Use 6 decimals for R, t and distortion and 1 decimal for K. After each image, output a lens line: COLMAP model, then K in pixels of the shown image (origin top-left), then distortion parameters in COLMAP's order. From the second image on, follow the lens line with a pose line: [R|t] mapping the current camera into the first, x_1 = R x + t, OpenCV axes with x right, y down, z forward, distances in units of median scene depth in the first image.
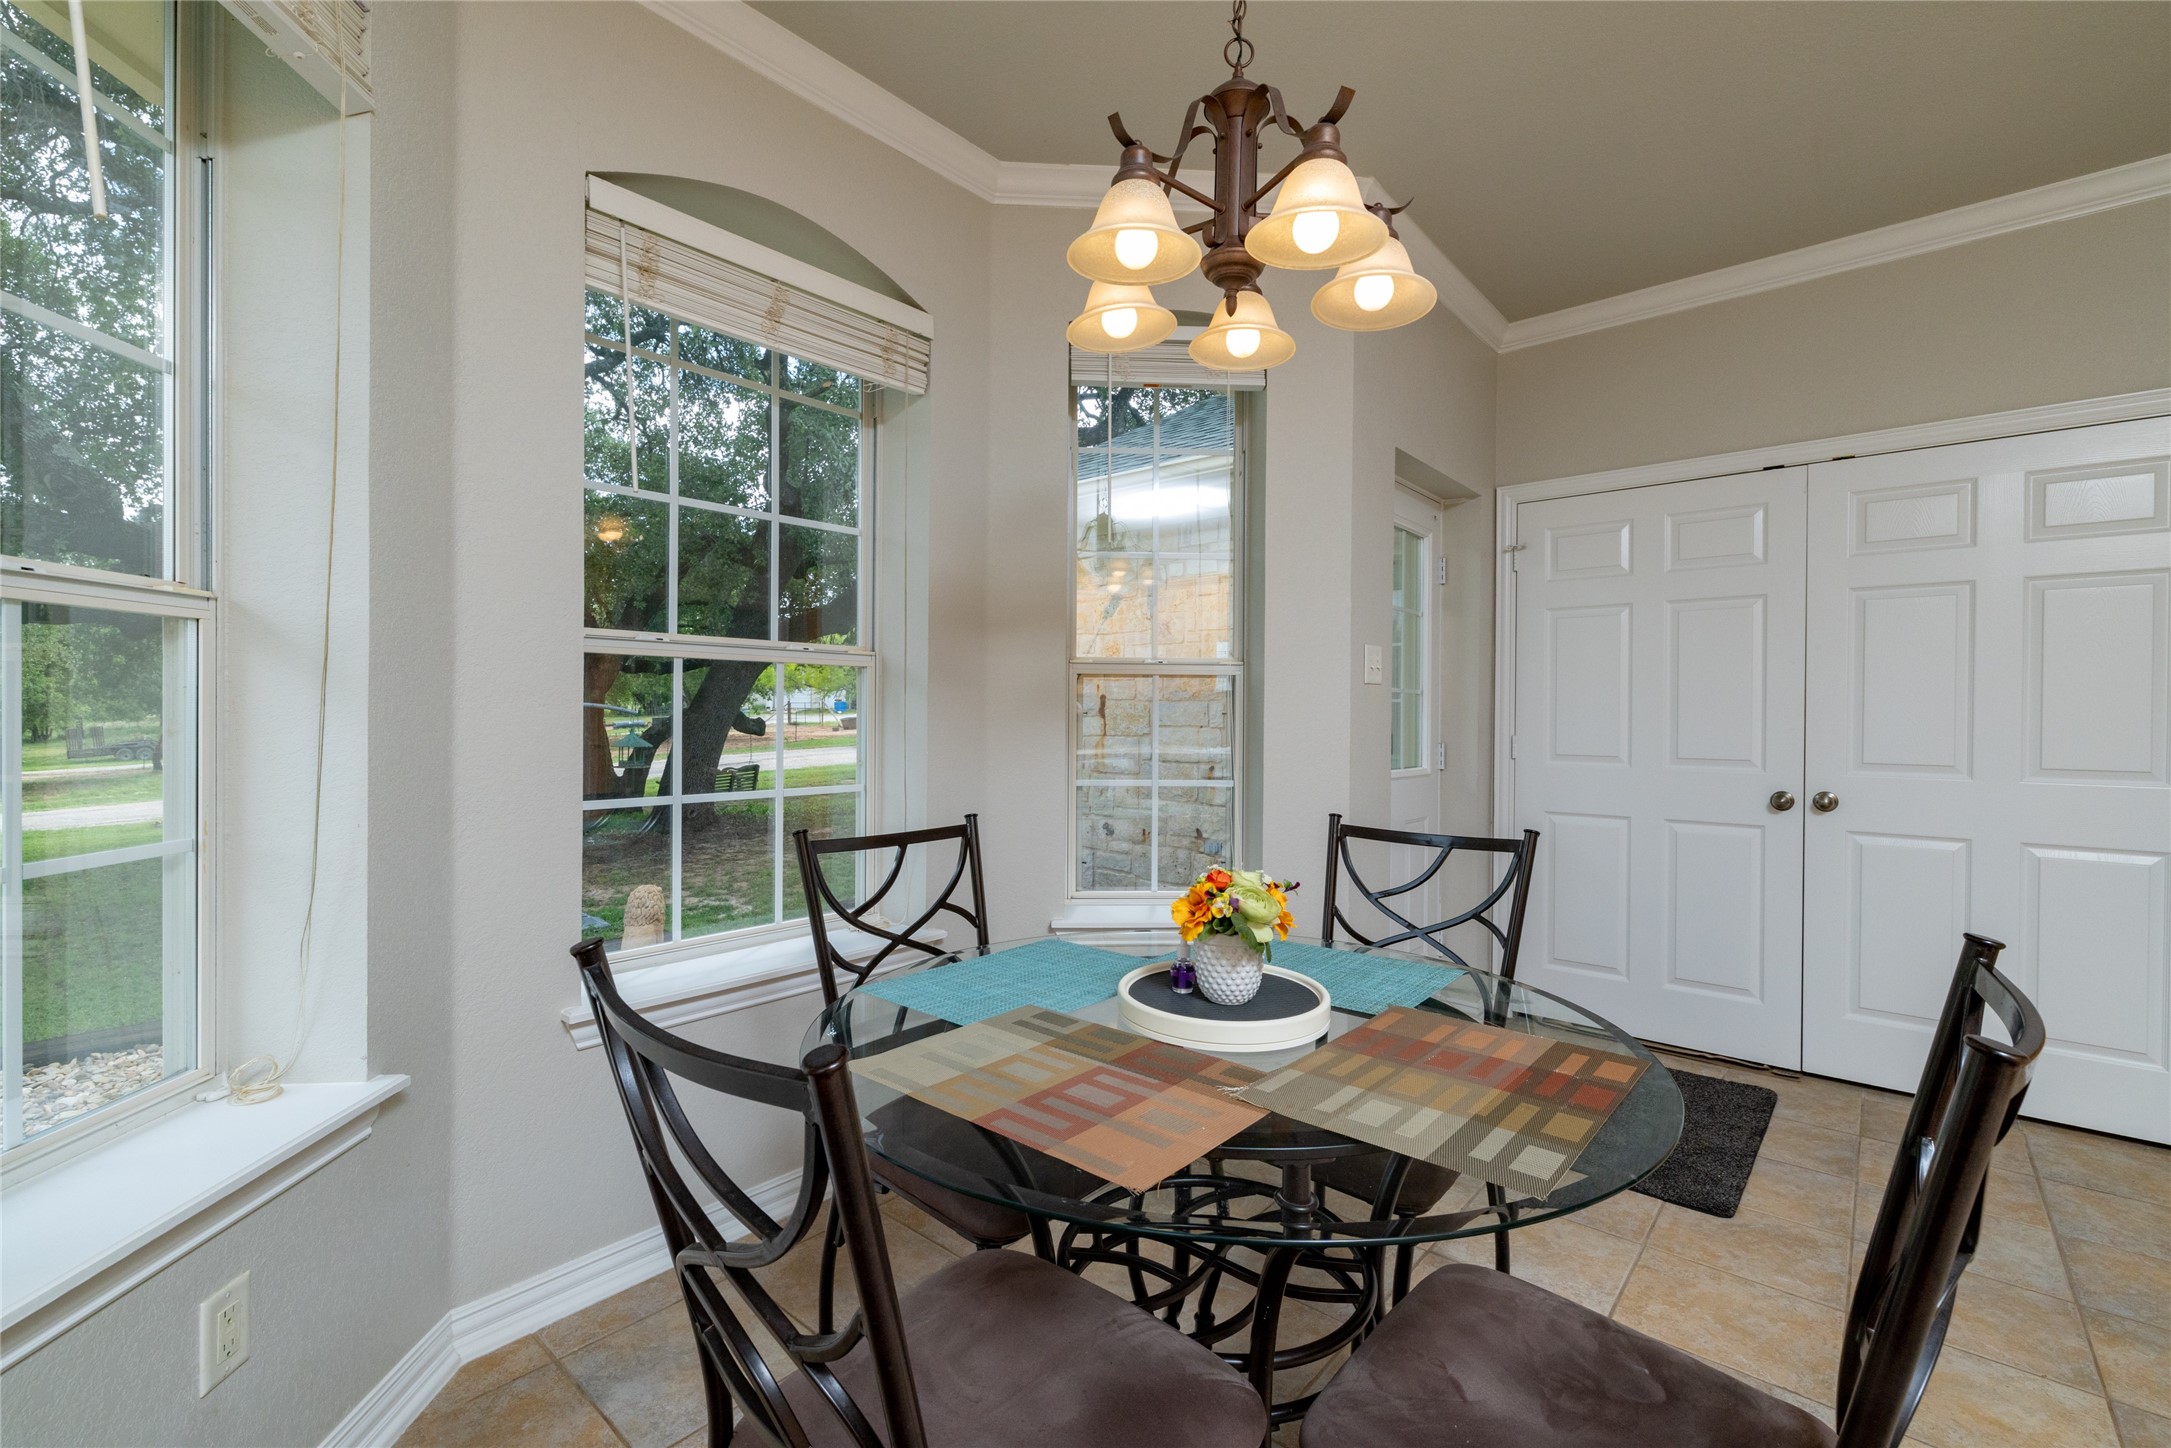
lens RADIAL K [[928.7, 0, 1085.7], [0, 928.7, 718.5], [0, 0, 1]] dist [0.001345, 0.001113]
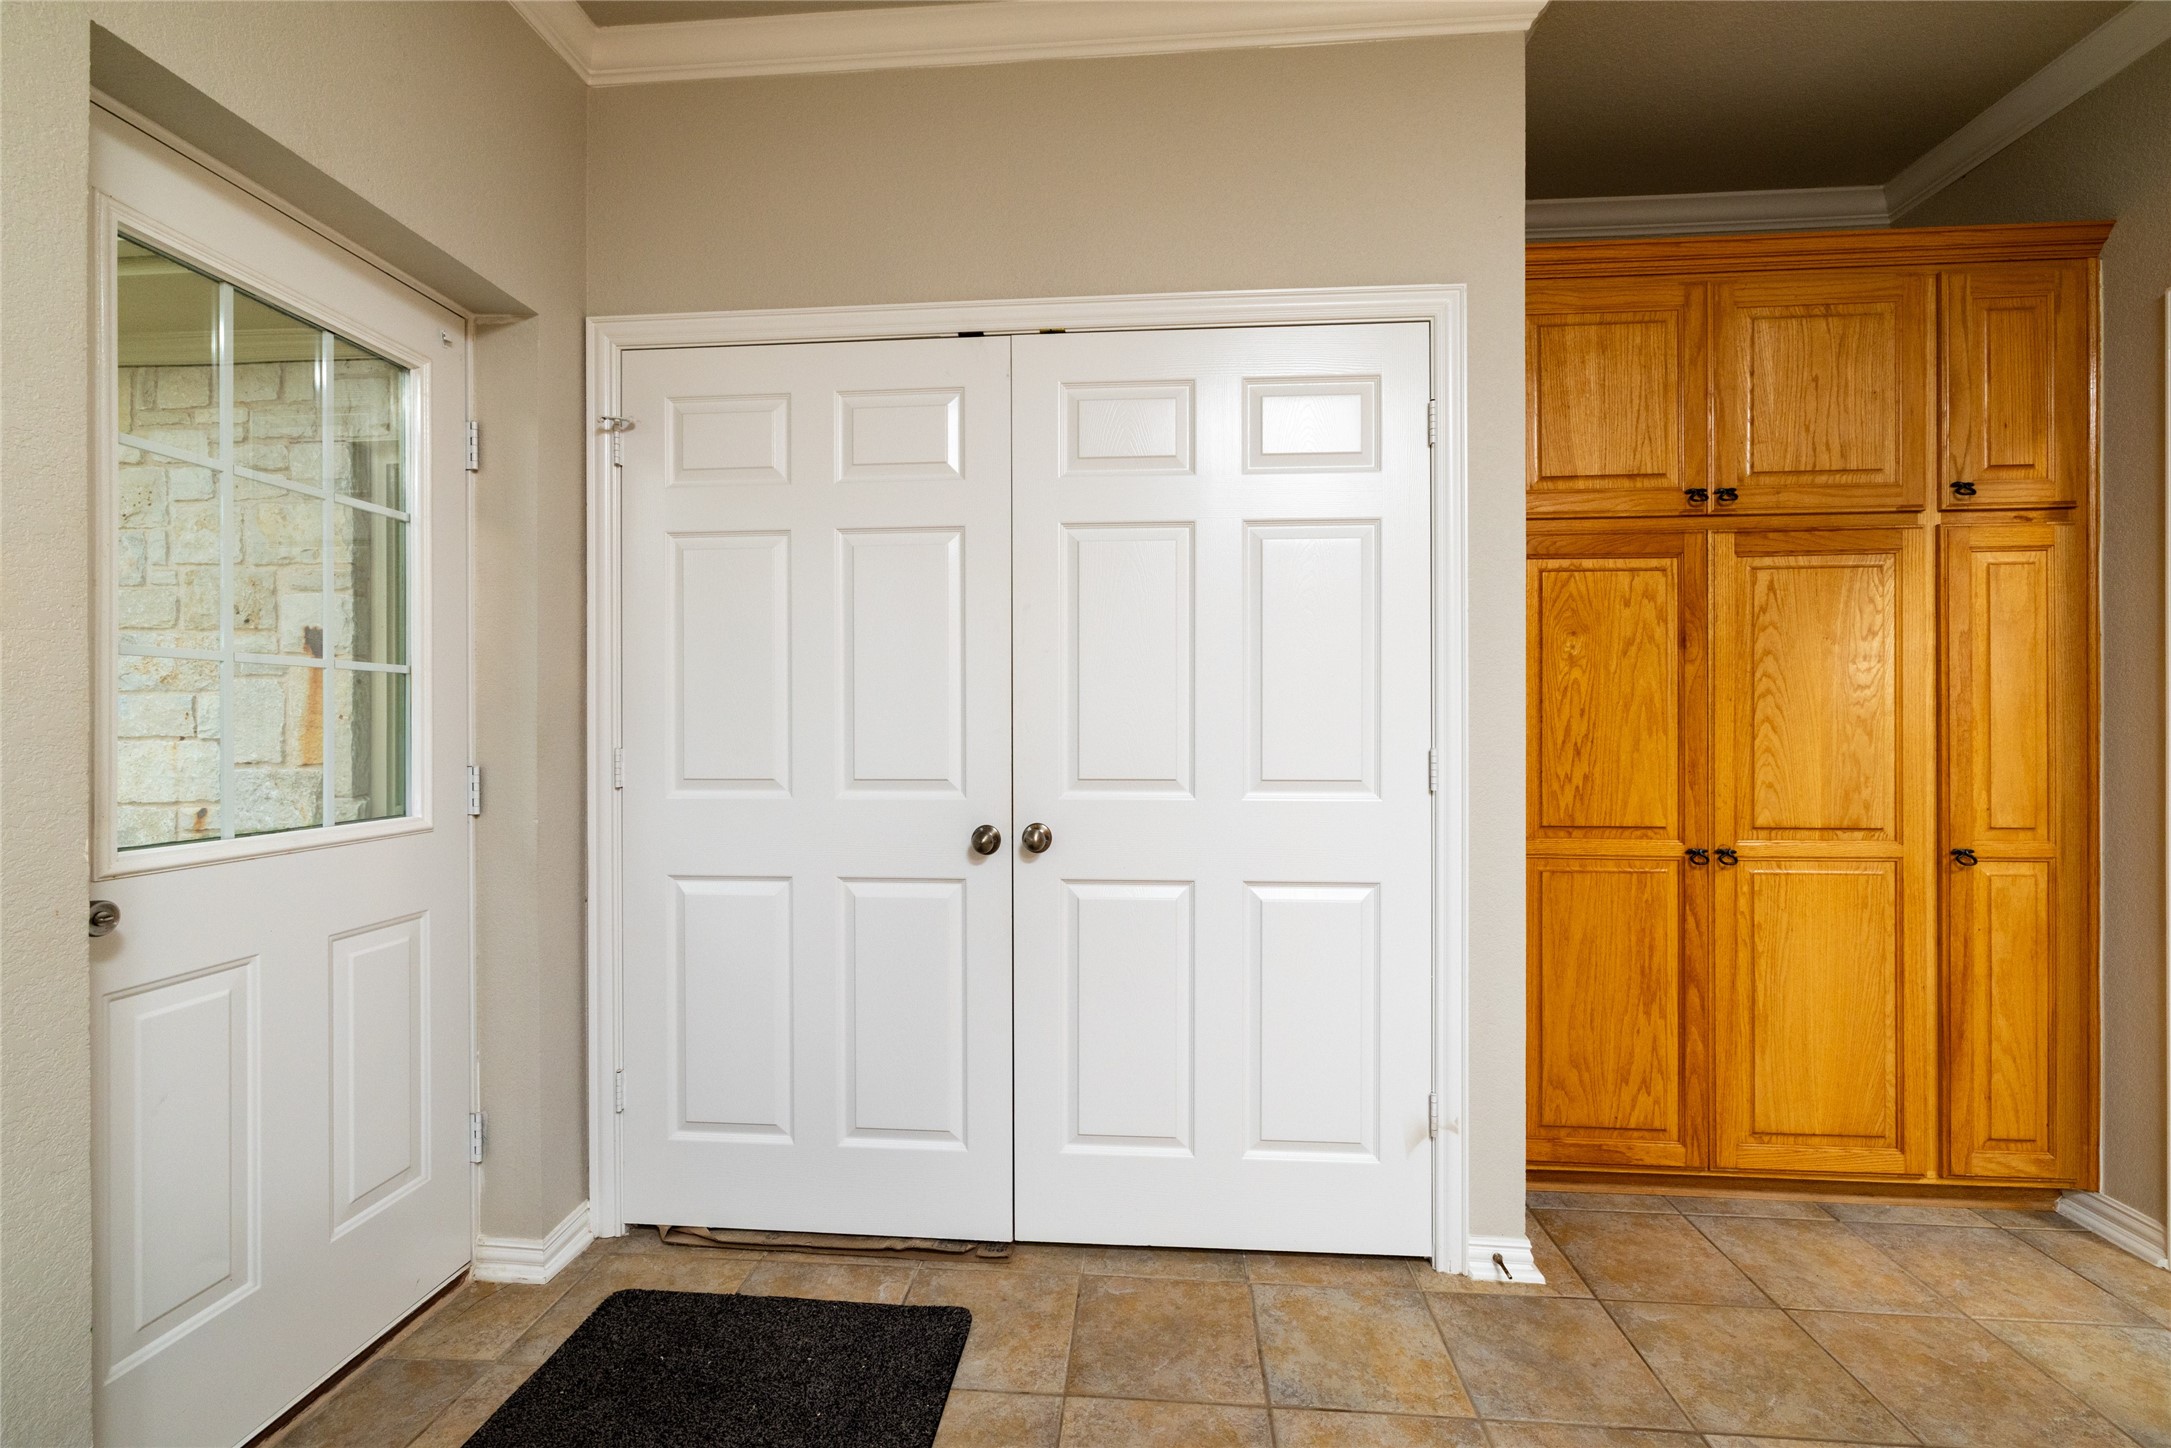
lens RADIAL K [[928.7, 0, 1072.1], [0, 928.7, 722.5], [0, 0, 1]] dist [0.001345, 0.001113]
pose [[0.808860, -0.017352, 0.587745, 0.413795], [0.011826, 0.999842, 0.013243, -0.003034], [-0.587883, -0.003761, 0.808938, 0.431994]]
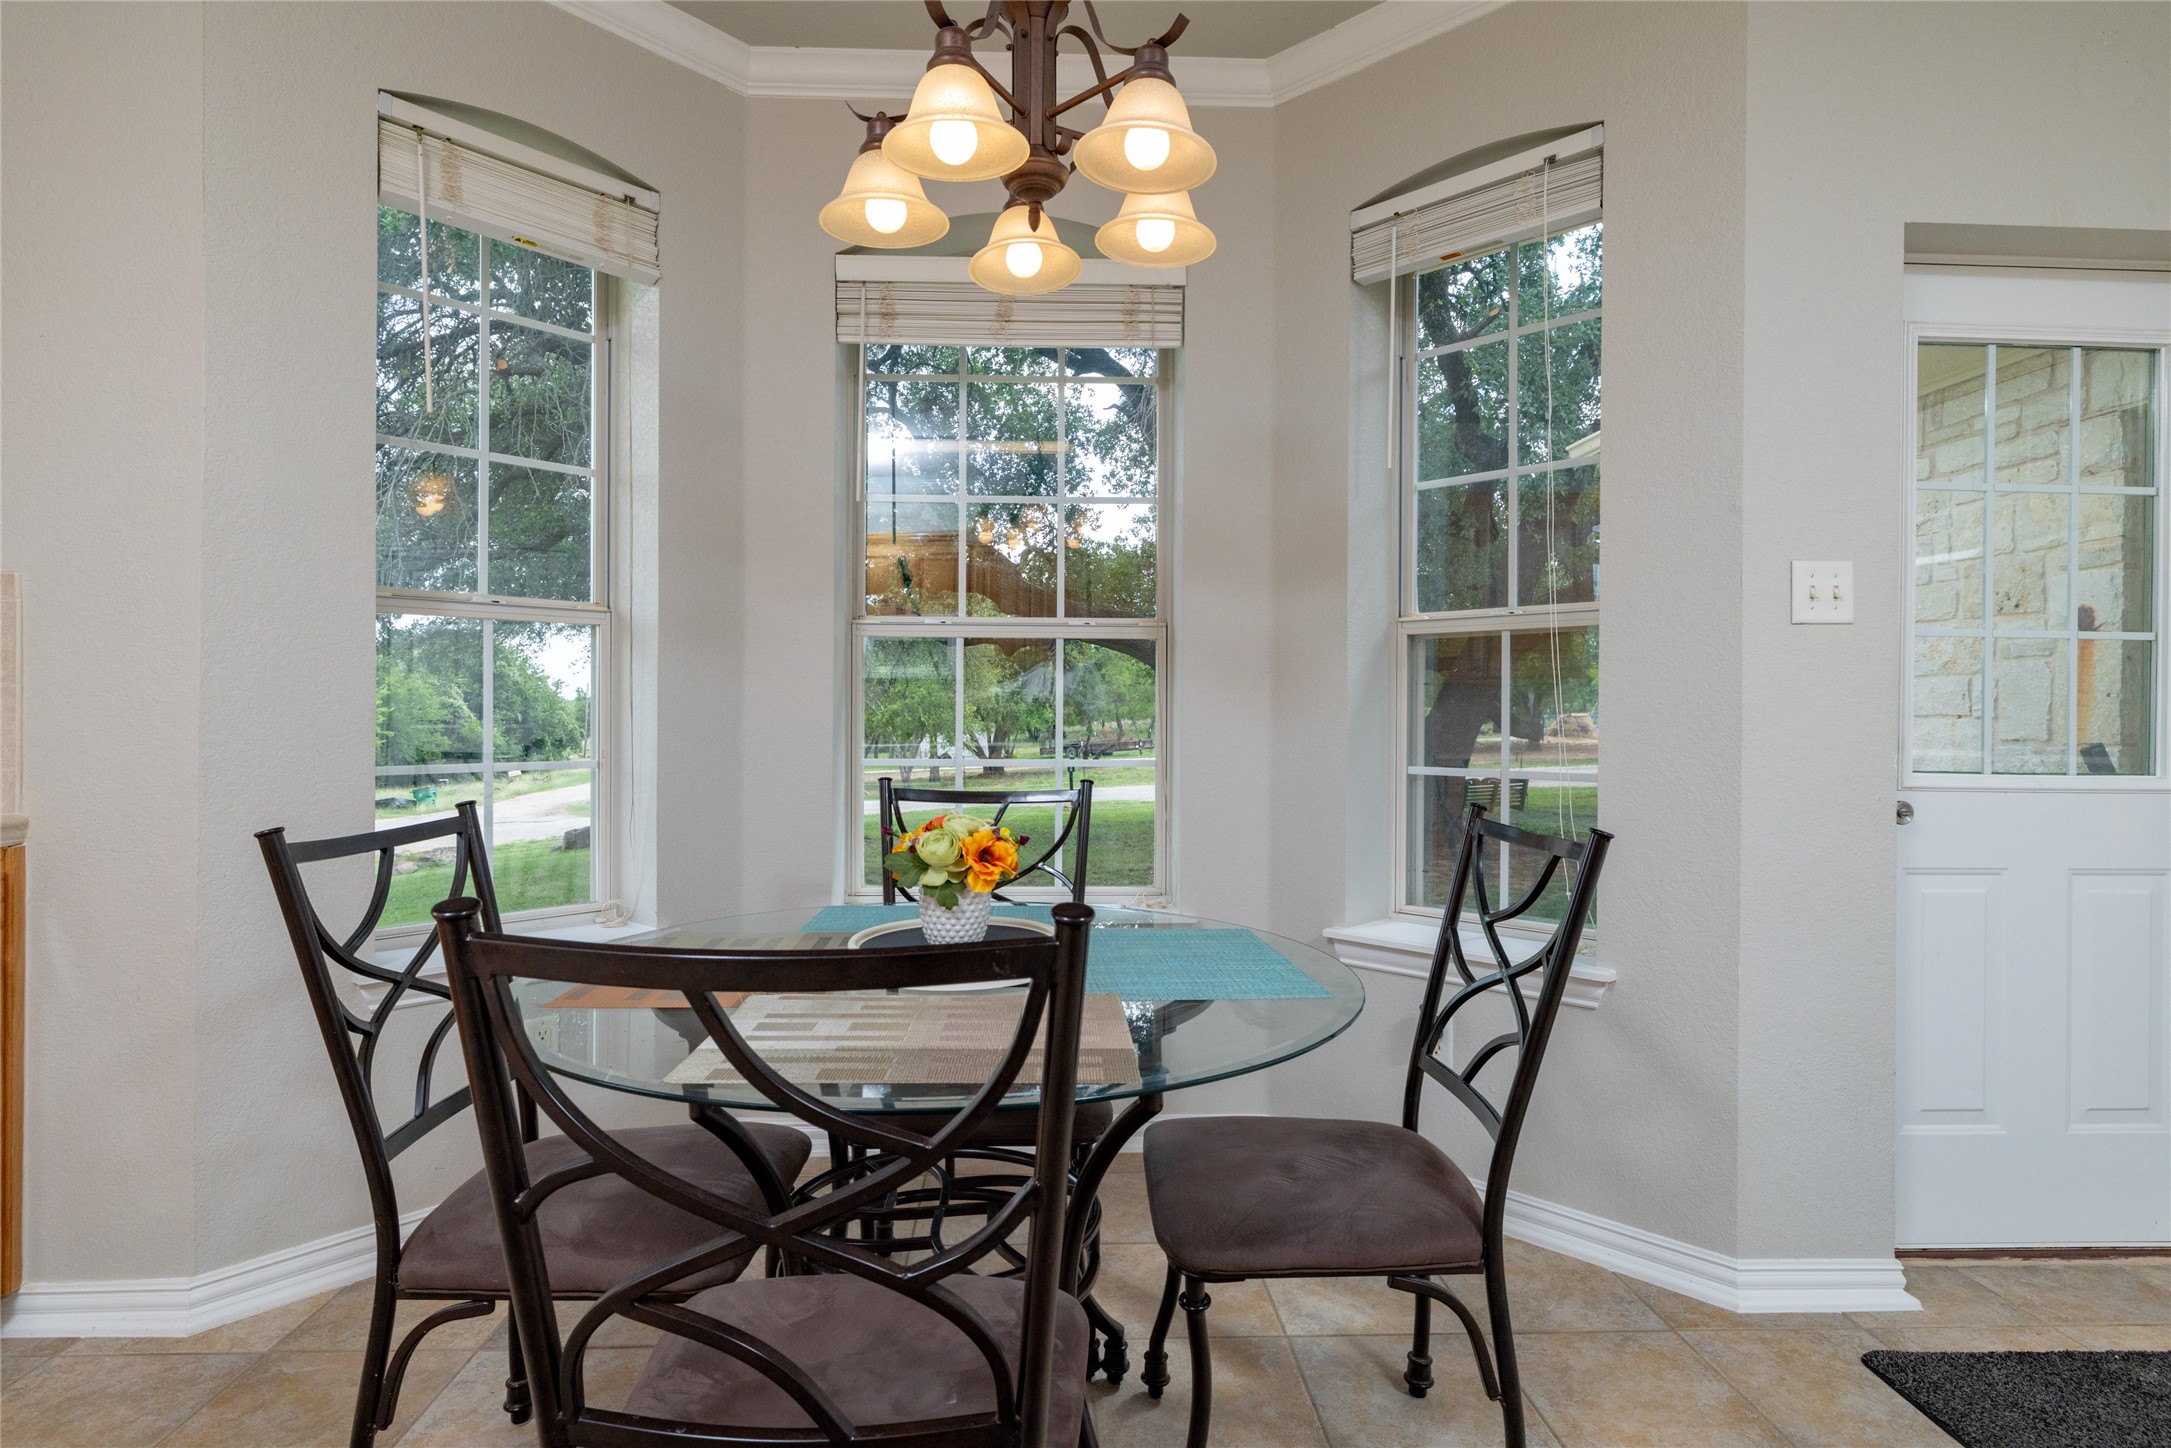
lens RADIAL K [[1098.7, 0, 1073.9], [0, 1098.7, 715.6], [0, 0, 1]] dist [-0.003408, -0.000357]
pose [[0.683882, -0.008548, -0.729542, 0.457874], [0.002531, 0.999953, -0.009343, 0.022895], [0.729588, 0.004543, 0.683872, 0.146724]]
